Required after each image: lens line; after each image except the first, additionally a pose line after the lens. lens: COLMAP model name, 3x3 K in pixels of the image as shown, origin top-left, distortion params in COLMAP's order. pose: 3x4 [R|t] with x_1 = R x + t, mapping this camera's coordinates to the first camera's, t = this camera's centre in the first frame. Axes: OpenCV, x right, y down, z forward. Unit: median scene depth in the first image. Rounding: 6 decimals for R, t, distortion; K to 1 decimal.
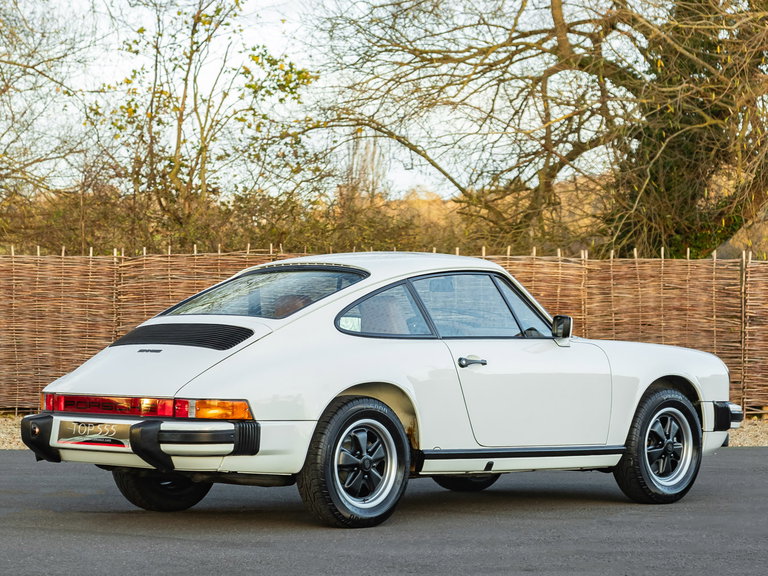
lens RADIAL K [[1748.6, 0, 380.9], [0, 1748.6, 284.4], [0, 0, 1]] dist [-0.082767, 0.000000]
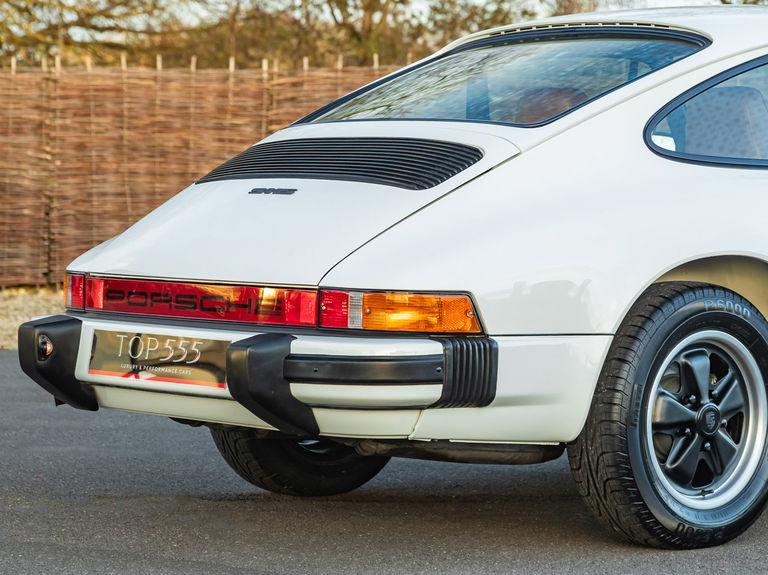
lens RADIAL K [[2199.0, 0, 379.3], [0, 2199.0, 282.2], [0, 0, 1]] dist [0.681330, 0.000000]
pose [[0.994445, 0.007334, -0.105006, -0.035392], [0.000330, 0.997348, 0.072784, 0.018004], [0.105262, -0.072414, 0.991804, 0.371217]]
